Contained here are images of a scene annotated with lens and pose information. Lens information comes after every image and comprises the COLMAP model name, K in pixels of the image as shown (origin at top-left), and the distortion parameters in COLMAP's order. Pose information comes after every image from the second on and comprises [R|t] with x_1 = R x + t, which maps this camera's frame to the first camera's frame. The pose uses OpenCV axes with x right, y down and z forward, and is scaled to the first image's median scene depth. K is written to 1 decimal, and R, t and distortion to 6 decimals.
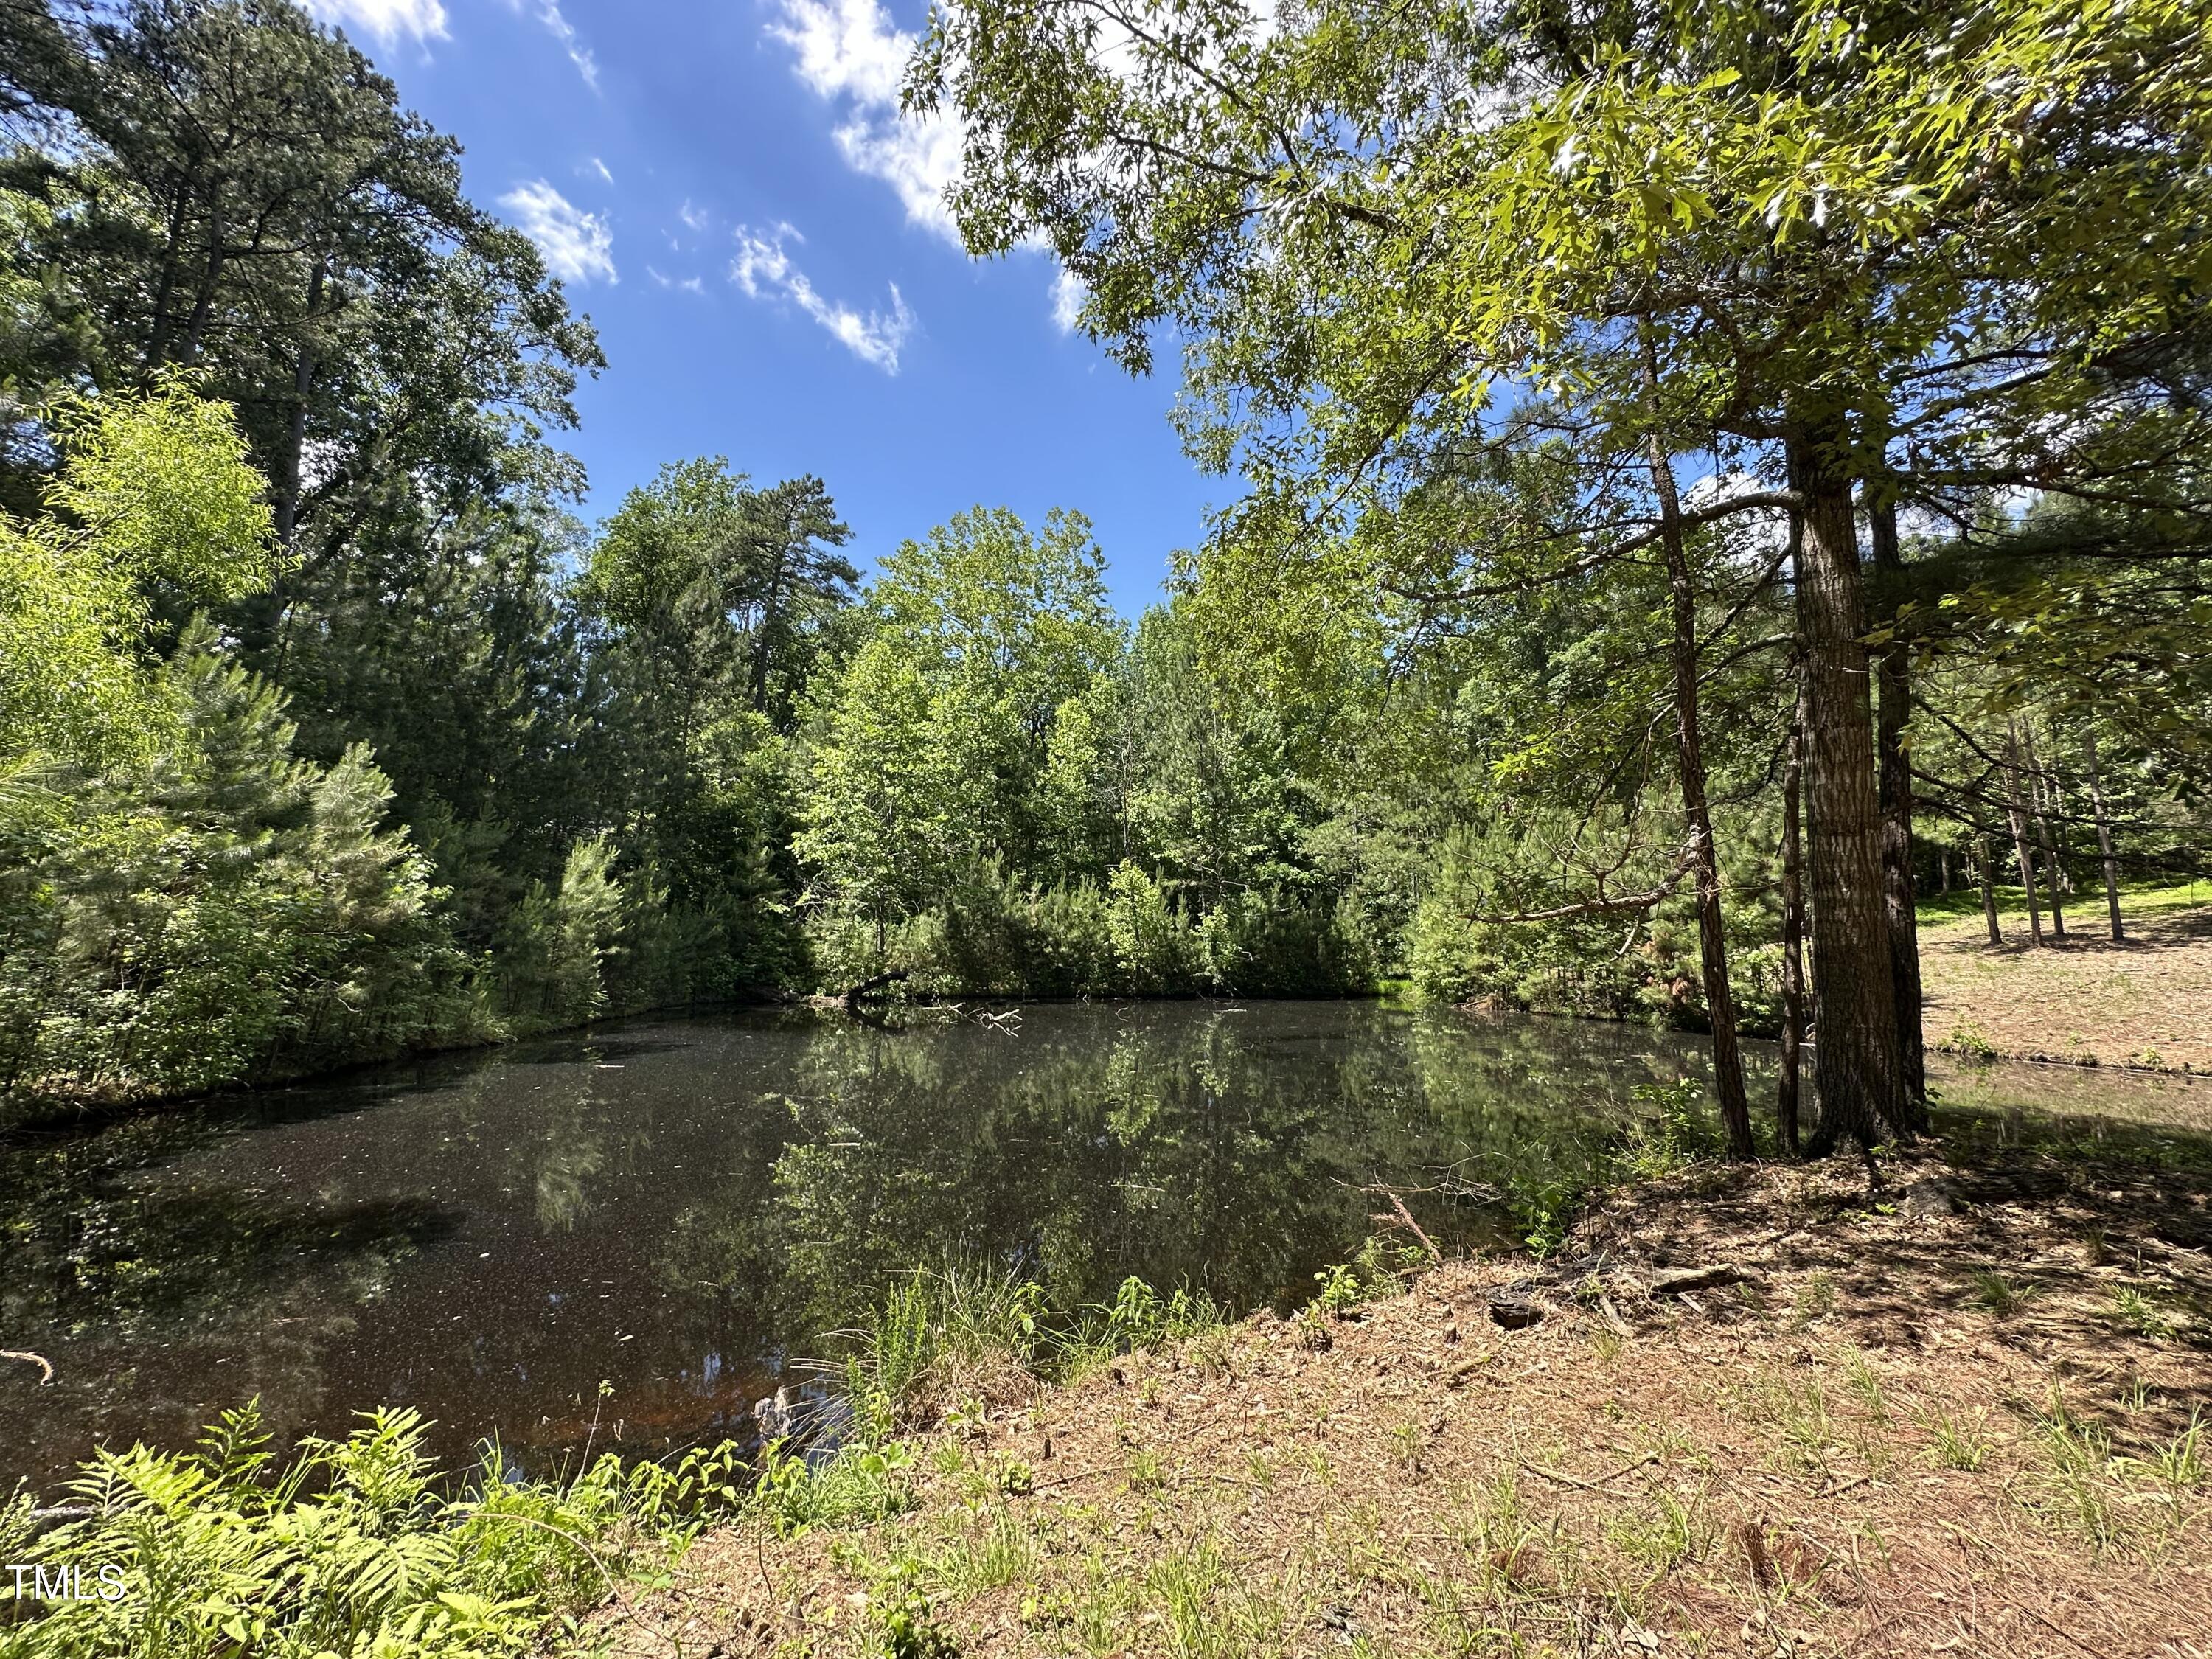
lens RADIAL K [[881.9, 0, 1109.2], [0, 881.9, 828.0], [0, 0, 1]] dist [0.000758, 0.000432]
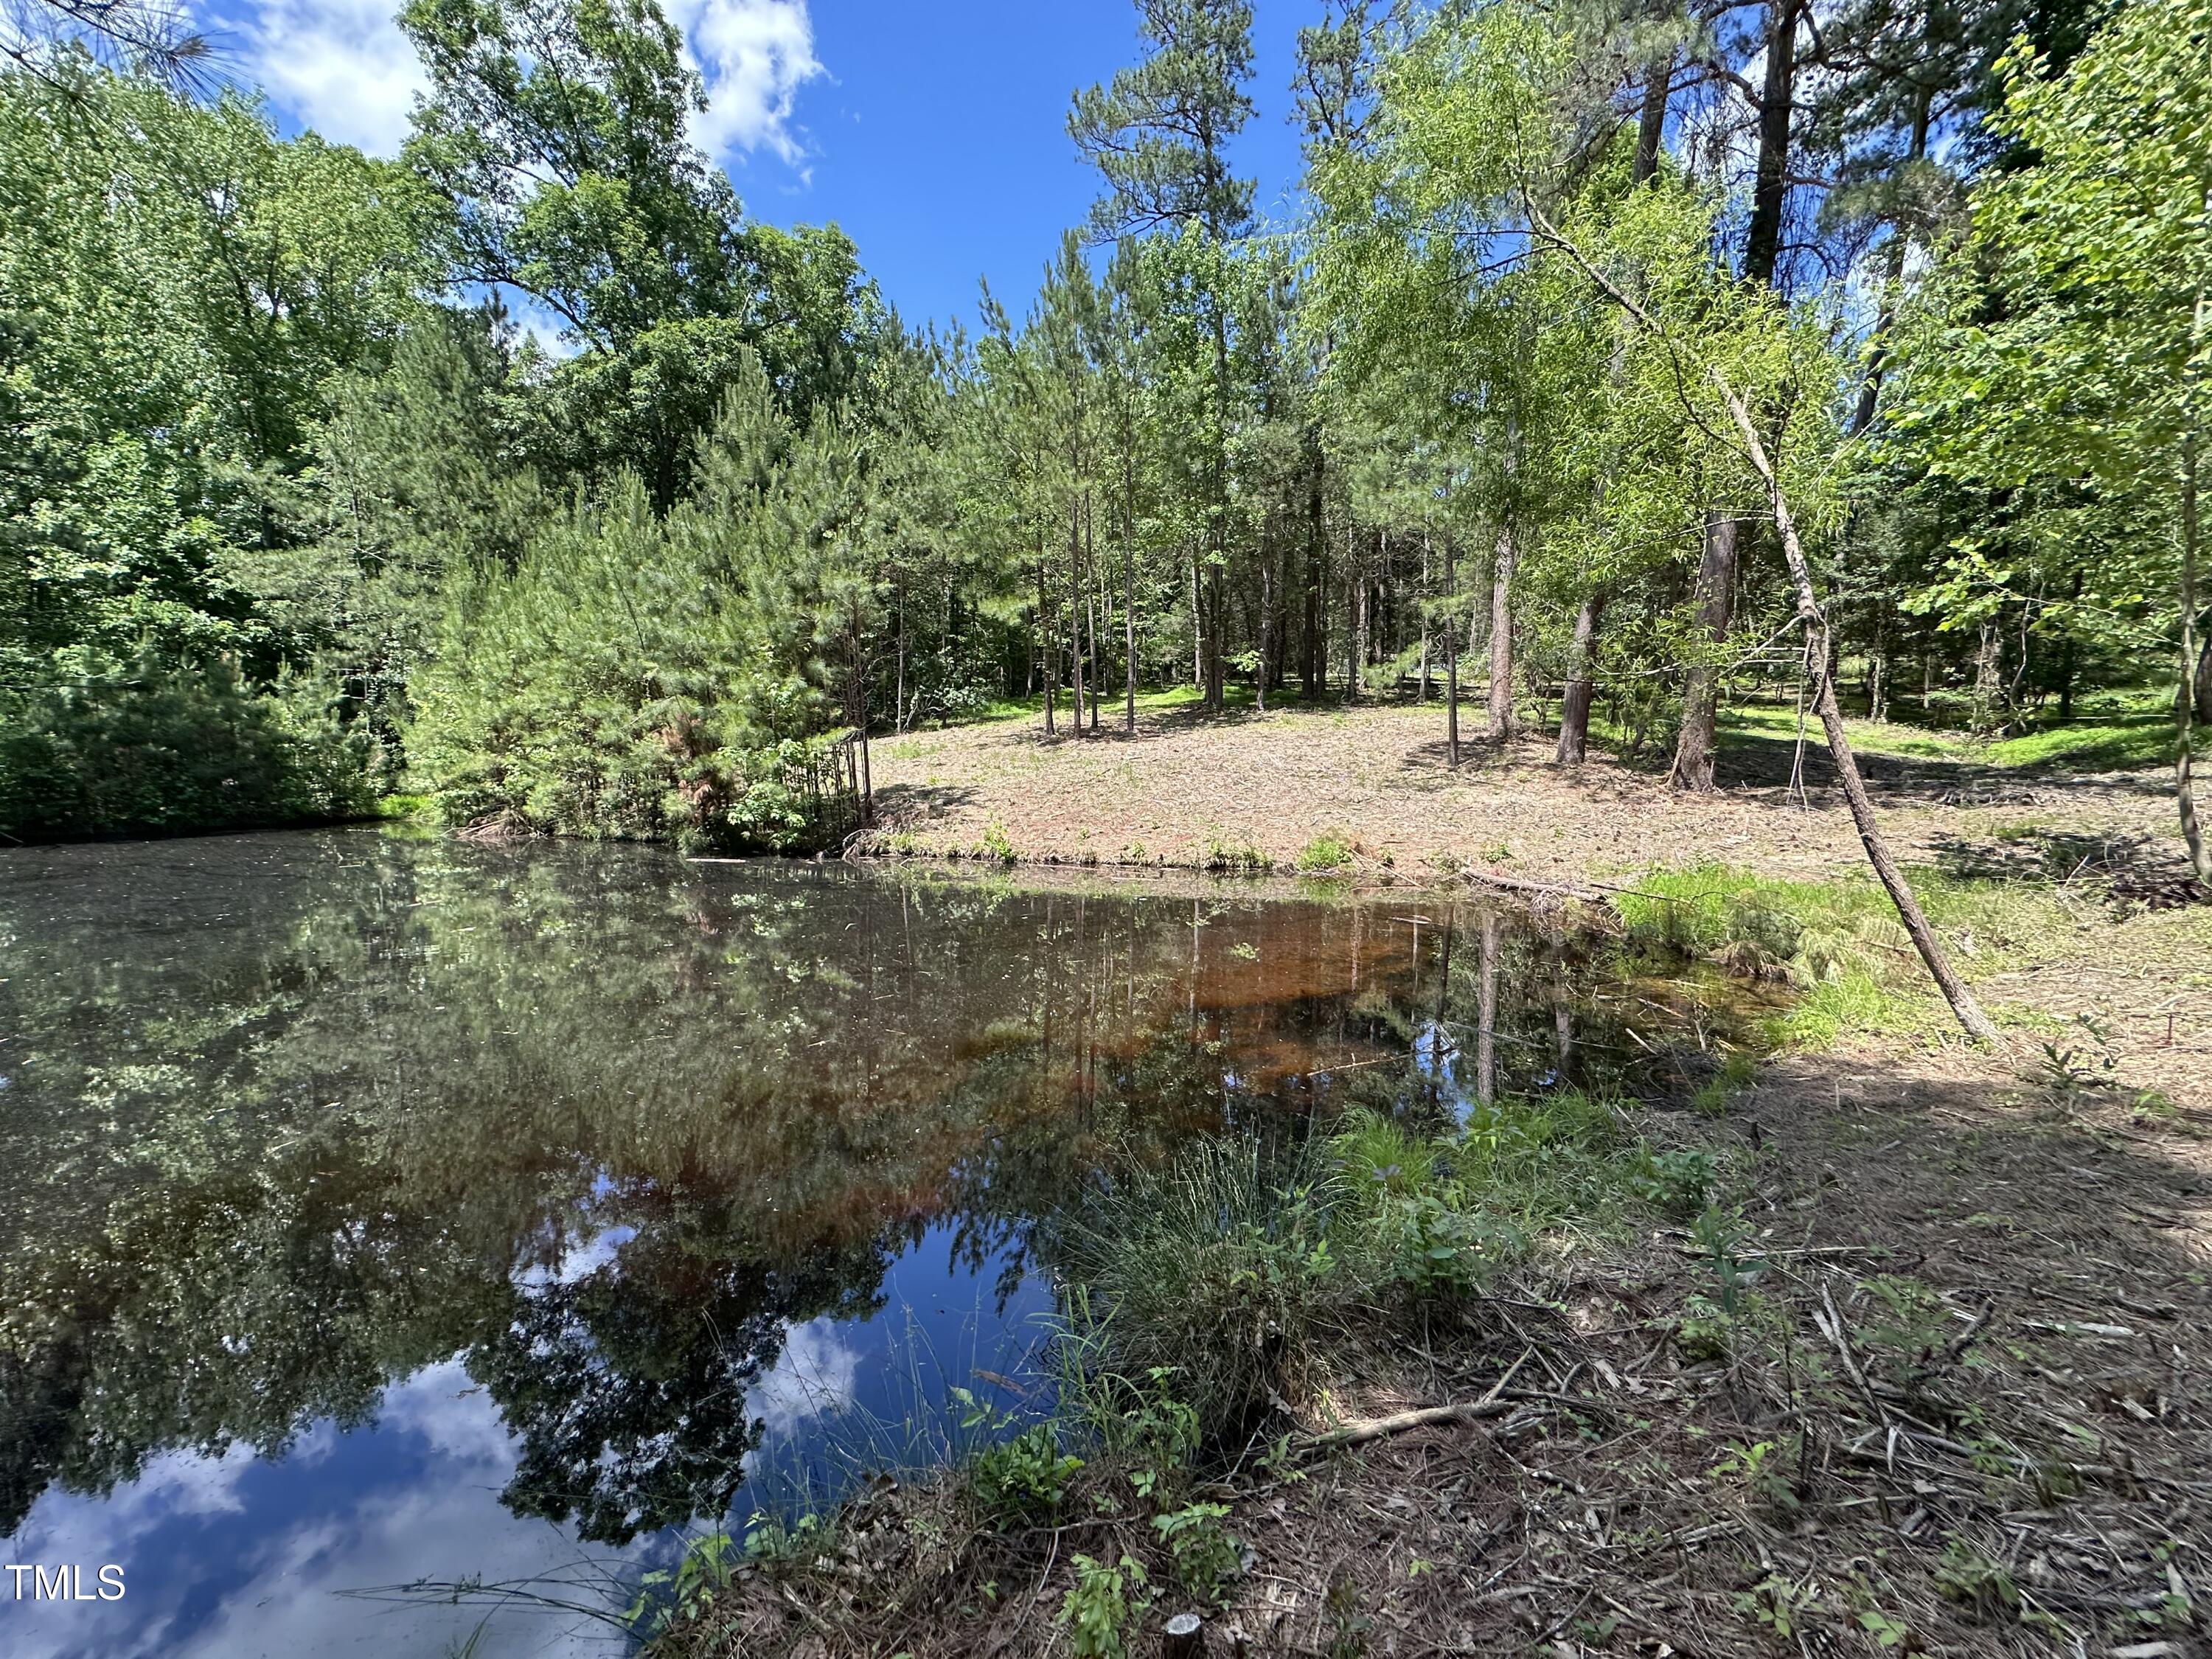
lens RADIAL K [[881.9, 0, 1124.6], [0, 881.9, 816.9], [0, 0, 1]] dist [0.000758, 0.000432]
pose [[0.667483, -0.061067, 0.742117, 0.265115], [-0.091021, 0.982466, 0.162712, 0.041775], [-0.739041, -0.176156, 0.650221, 0.225956]]
